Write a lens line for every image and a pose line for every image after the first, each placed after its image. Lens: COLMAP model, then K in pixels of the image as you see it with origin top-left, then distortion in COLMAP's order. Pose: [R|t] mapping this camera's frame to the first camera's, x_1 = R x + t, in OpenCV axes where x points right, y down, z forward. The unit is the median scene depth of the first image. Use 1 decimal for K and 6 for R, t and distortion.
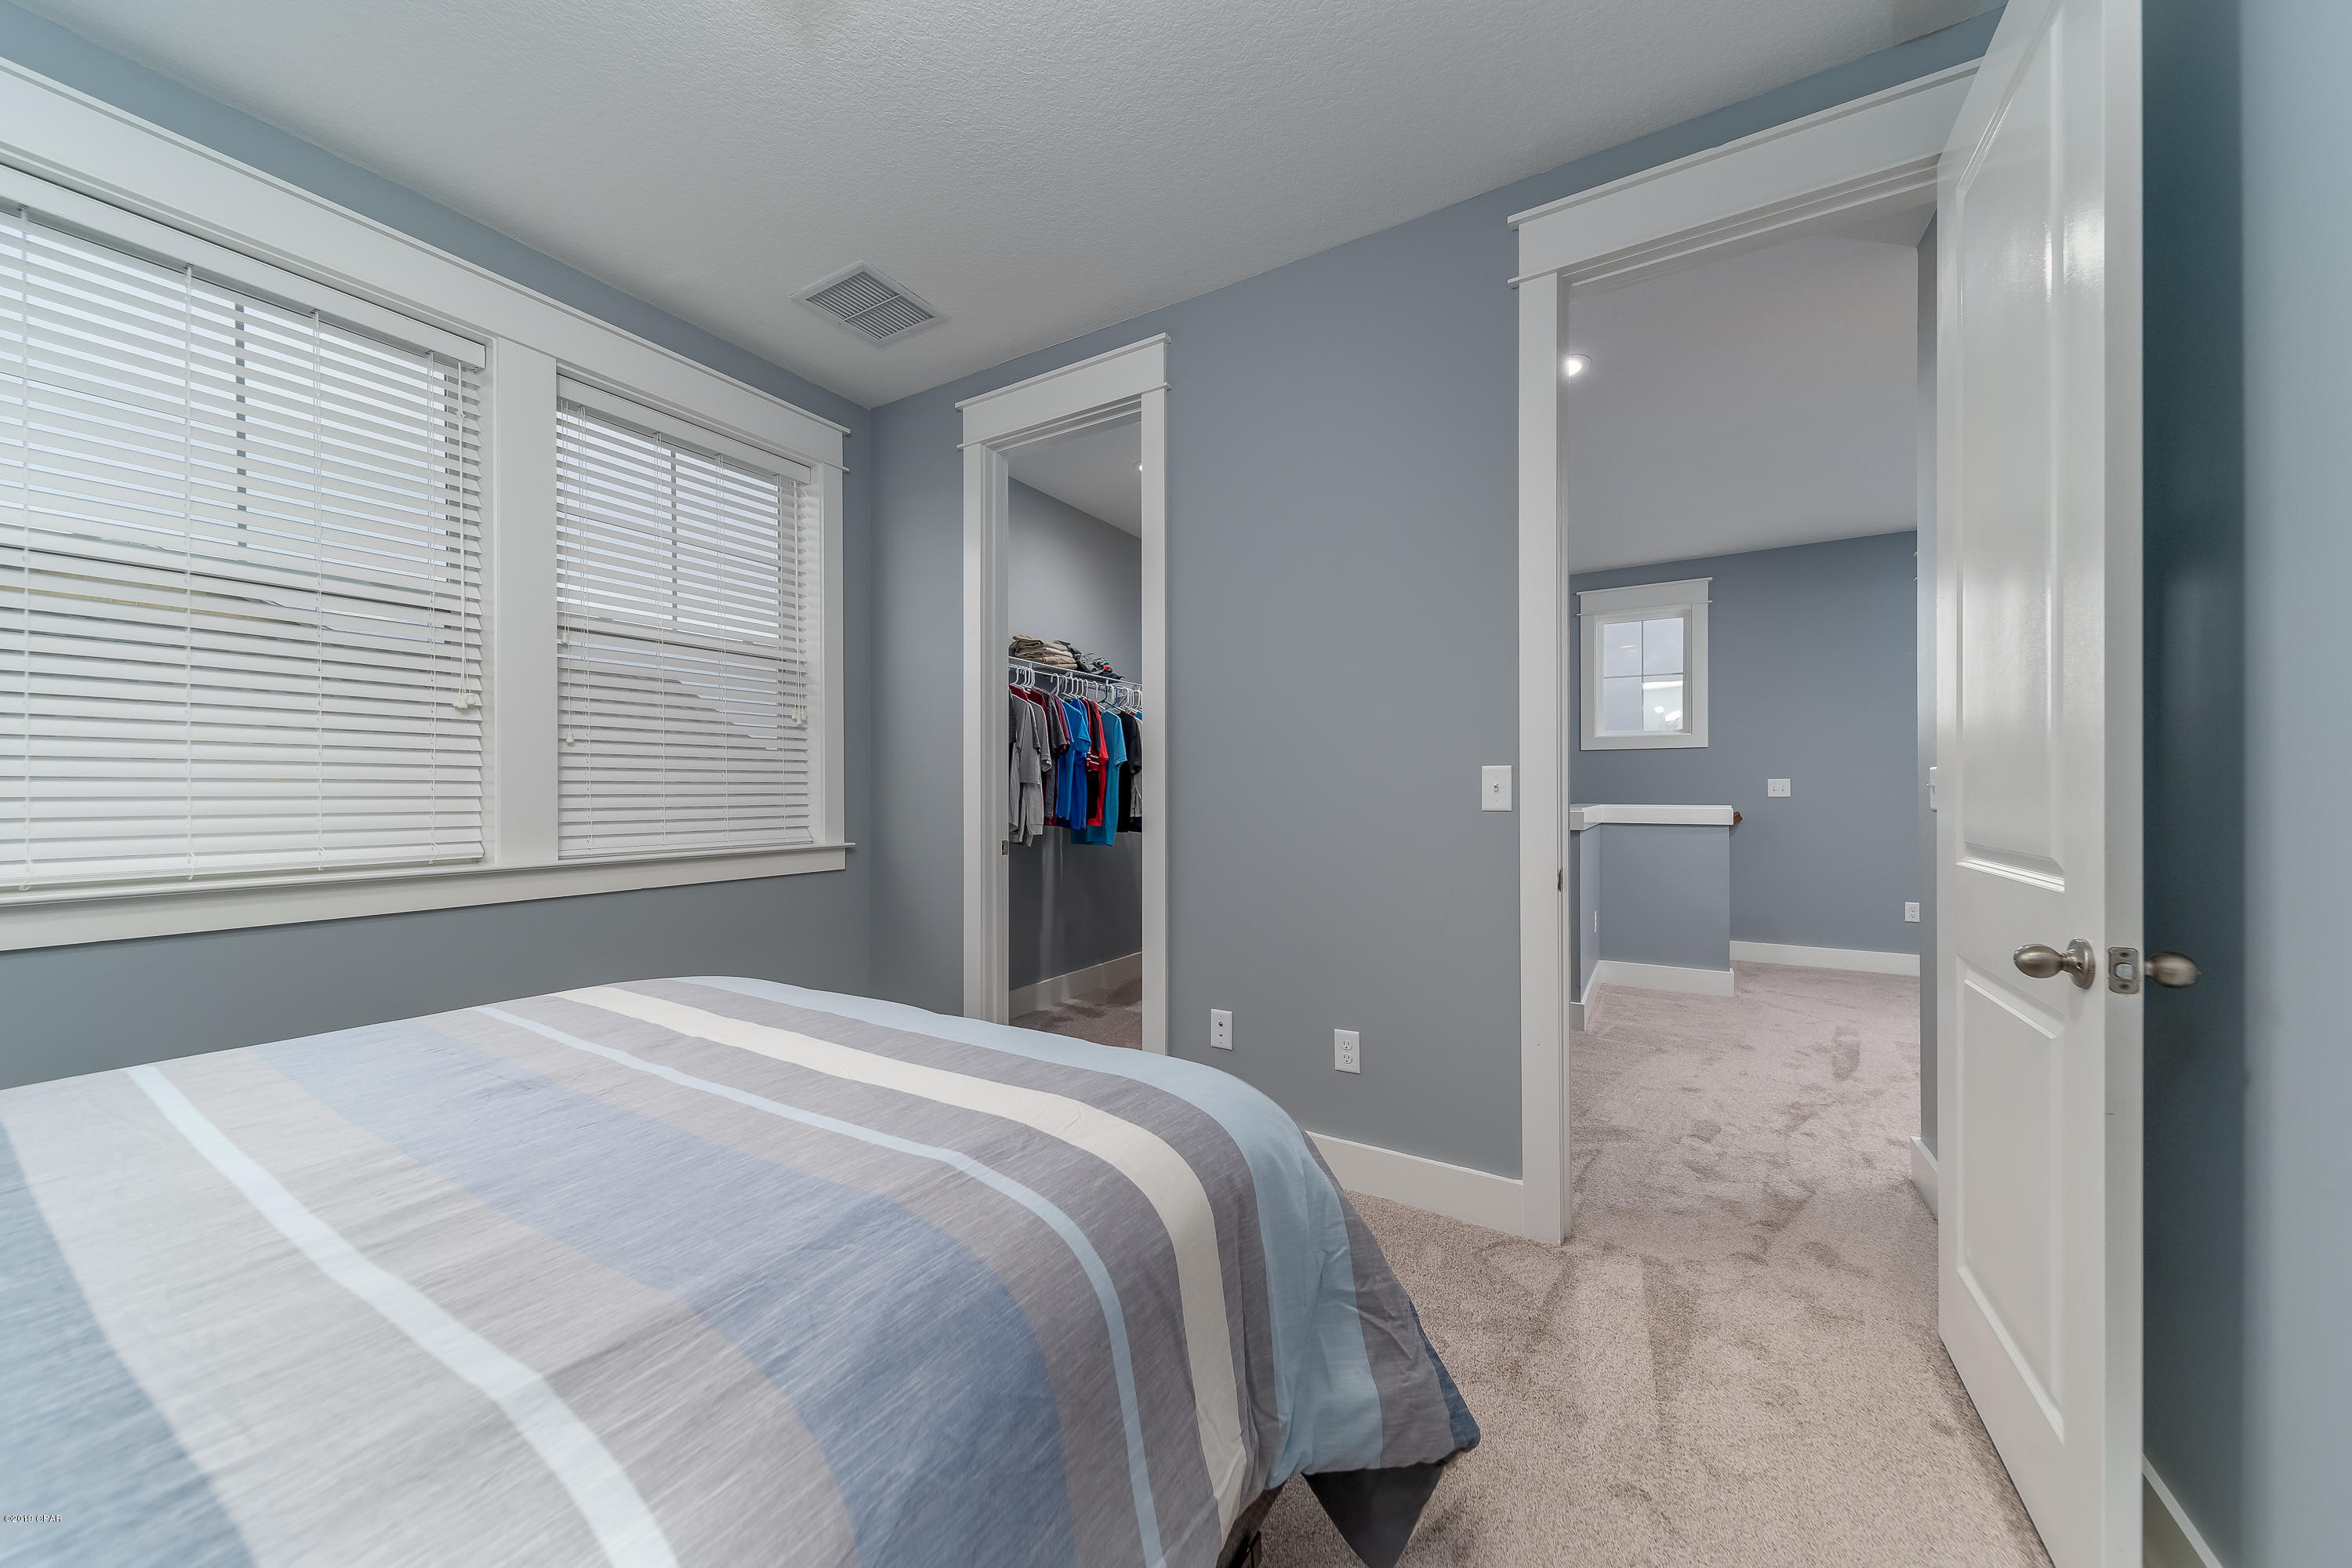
lens RADIAL K [[830.3, 0, 1176.0], [0, 830.3, 784.0], [0, 0, 1]] dist [0.000094, -0.000003]
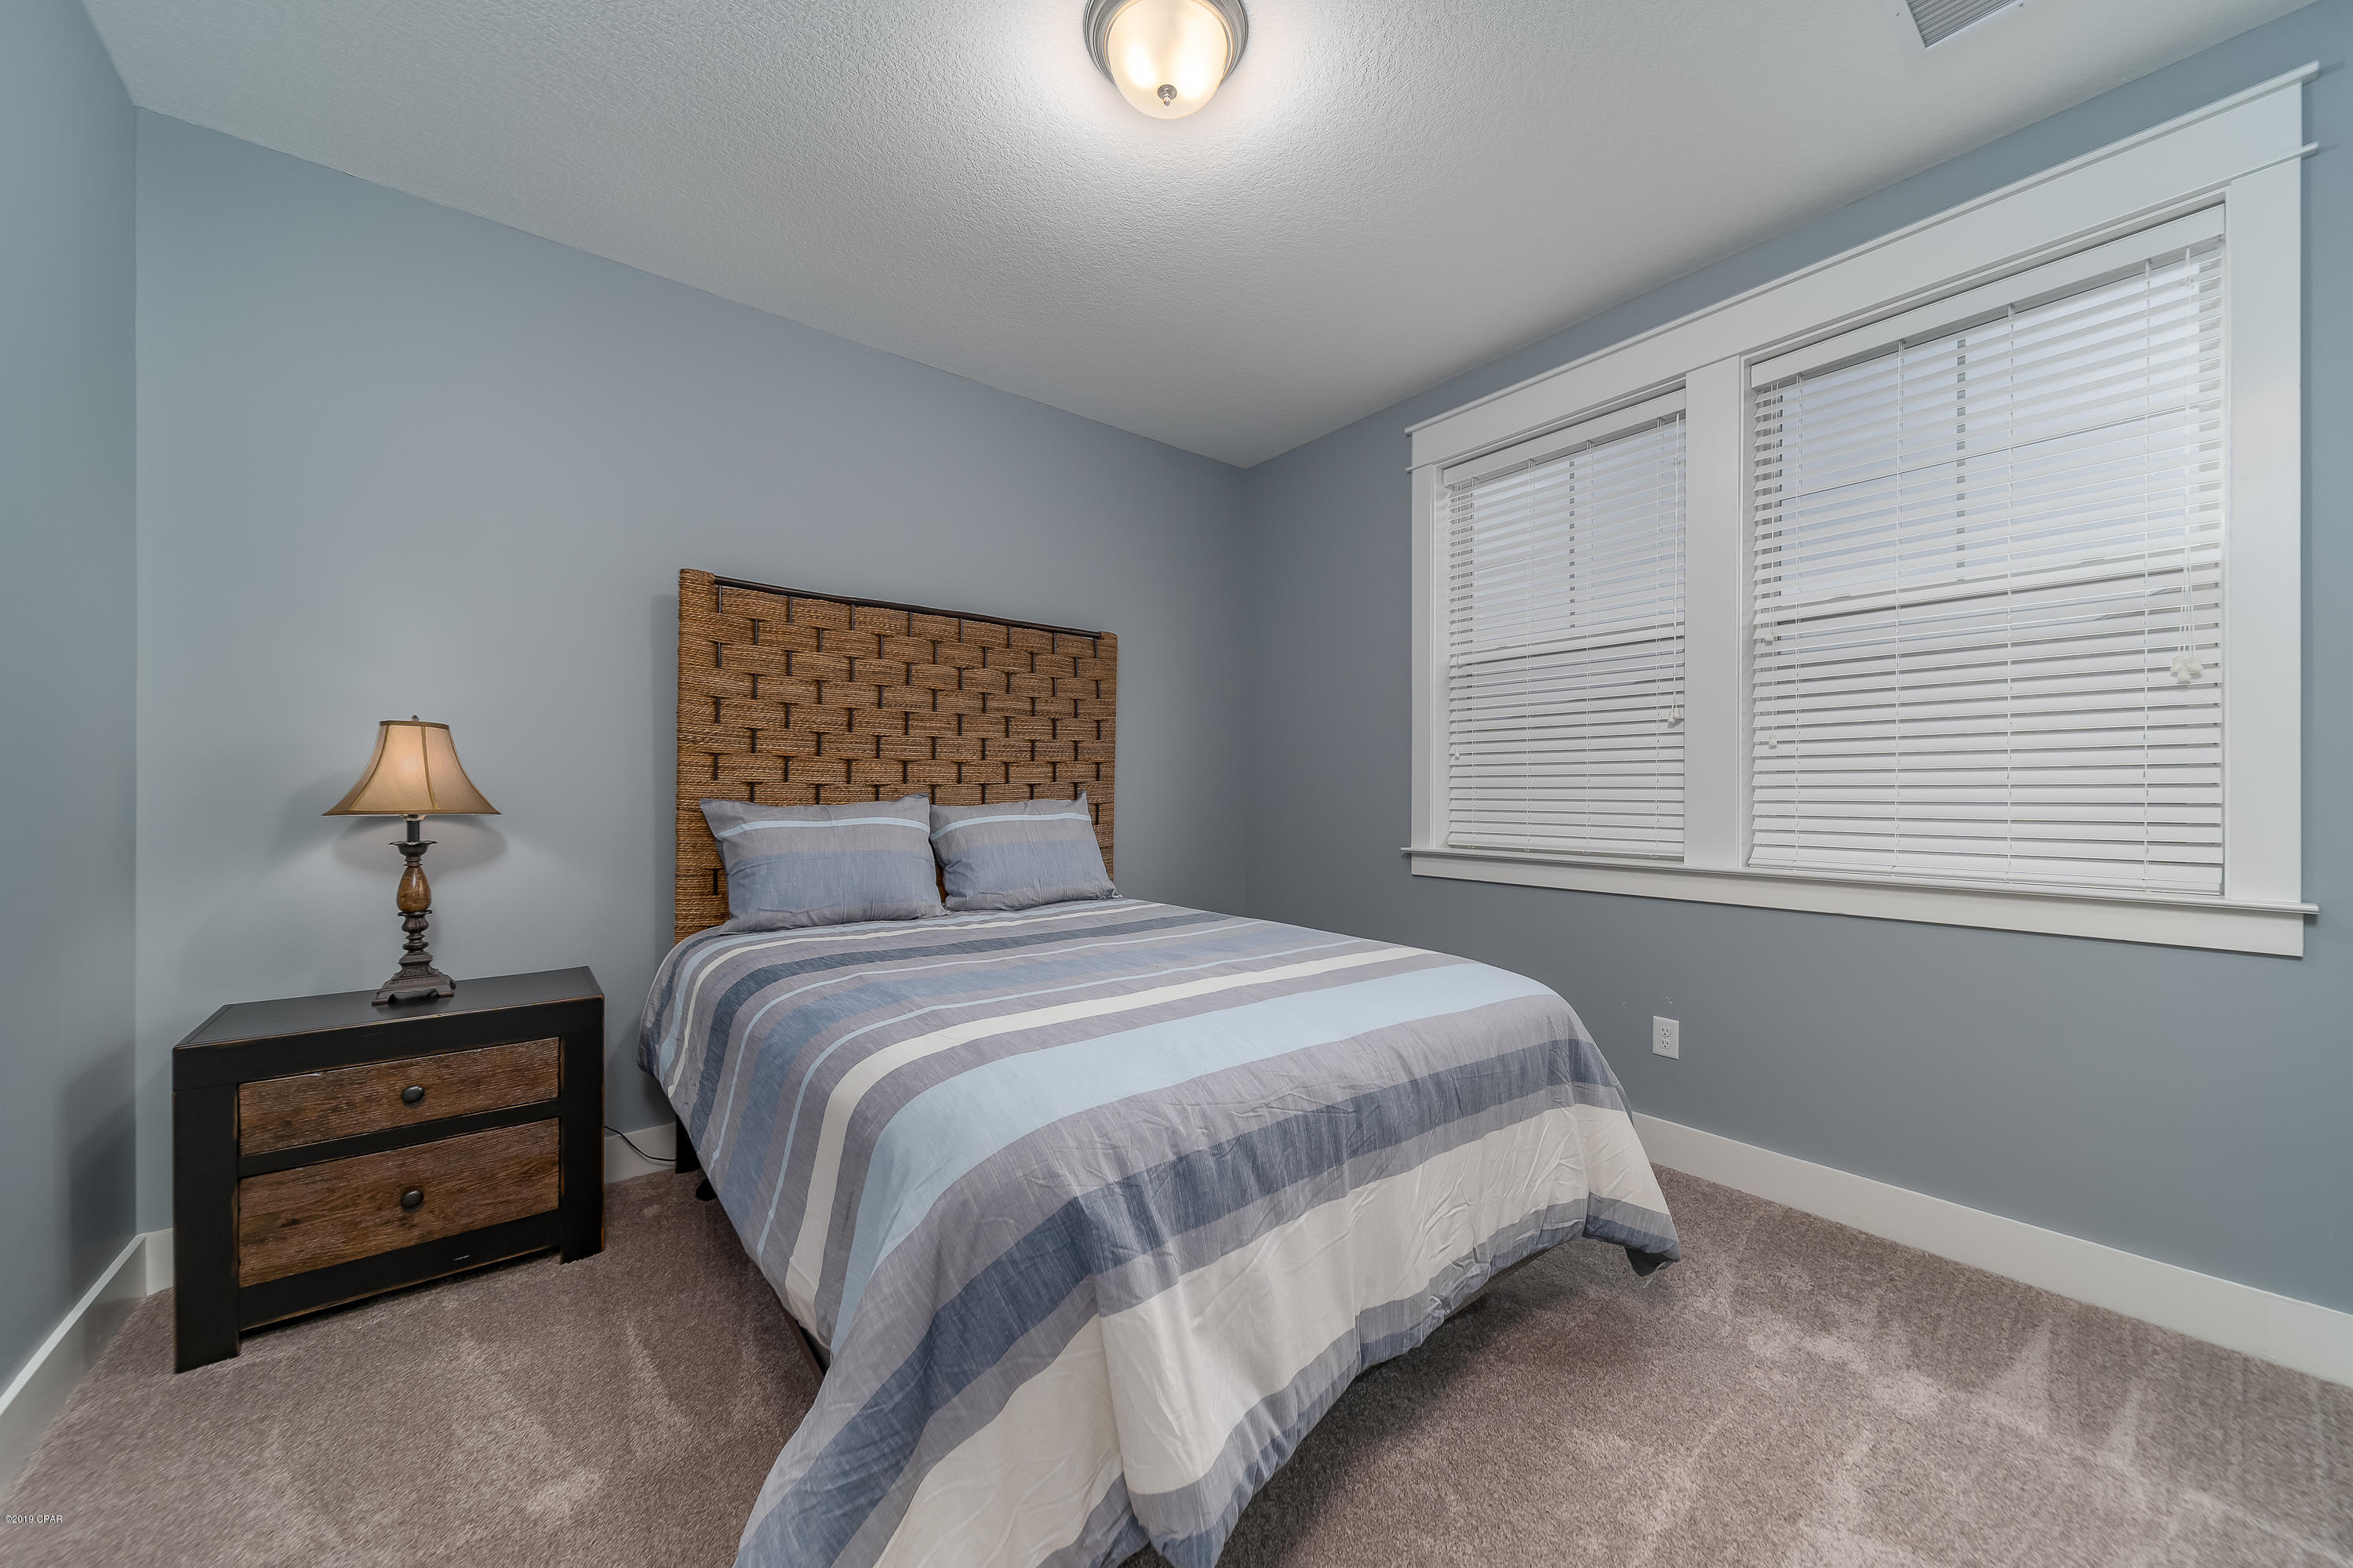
lens RADIAL K [[830.7, 0, 1176.5], [0, 830.7, 784.0], [0, 0, 1]] dist [0.000094, -0.000003]
pose [[-0.353520, -0.011067, -0.935361, 0.405163], [0.004553, 0.999898, -0.013552, 0.004416], [0.935416, -0.009050, -0.353434, 0.726746]]
